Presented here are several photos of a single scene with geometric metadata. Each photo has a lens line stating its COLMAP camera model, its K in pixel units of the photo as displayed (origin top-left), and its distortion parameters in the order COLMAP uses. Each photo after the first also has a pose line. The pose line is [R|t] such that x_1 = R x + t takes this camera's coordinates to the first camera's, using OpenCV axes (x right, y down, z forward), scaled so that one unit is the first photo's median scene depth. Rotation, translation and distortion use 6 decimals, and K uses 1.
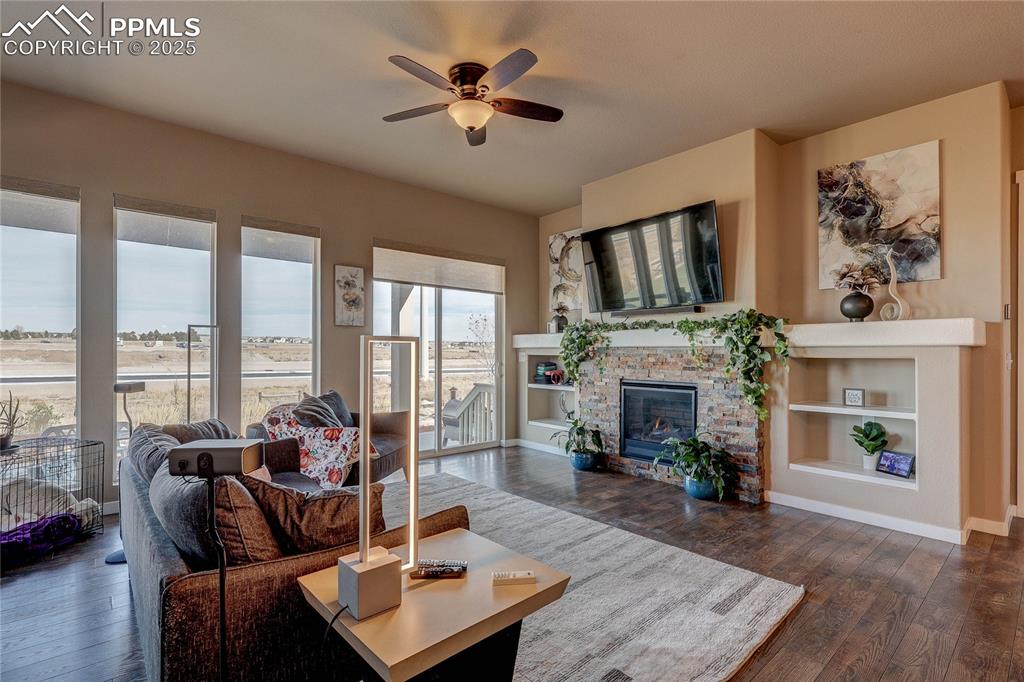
lens RADIAL K [[482.4, 0, 511.3], [0, 482.4, 347.3], [0, 0, 1]] dist [-0.002390, 0.000339]
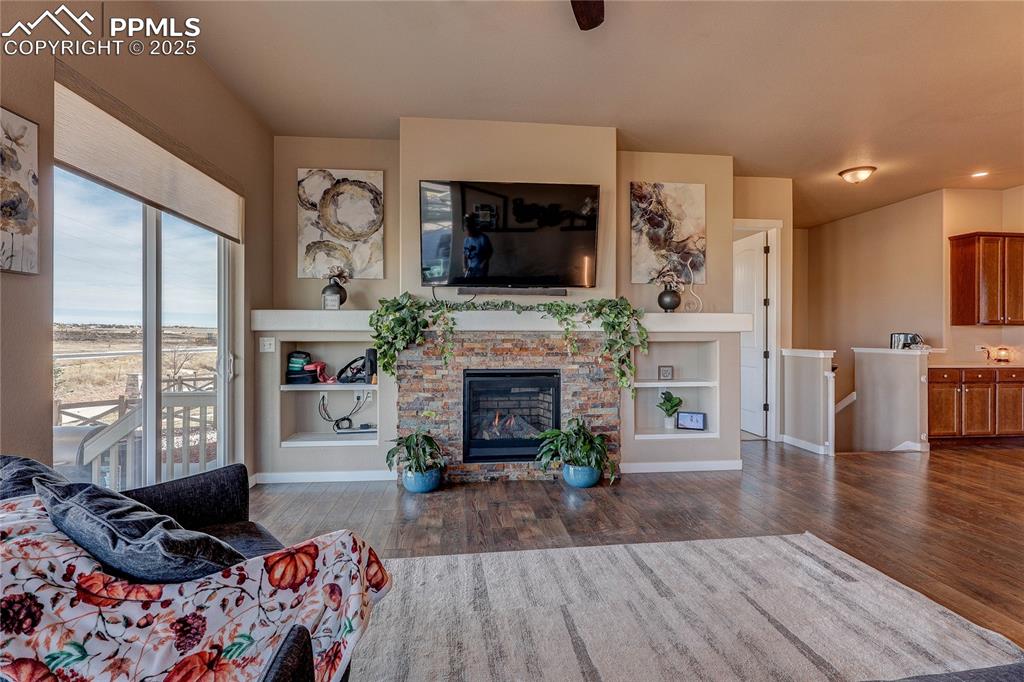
lens RADIAL K [[482.4, 0, 512.5], [0, 482.4, 332.3], [0, 0, 1]] dist [-0.002390, 0.000339]
pose [[0.569953, 0.001964, 0.821675, -0.474554], [-0.008045, 0.999963, 0.003189, -0.001429], [-0.821638, -0.008428, 0.569947, 0.541464]]
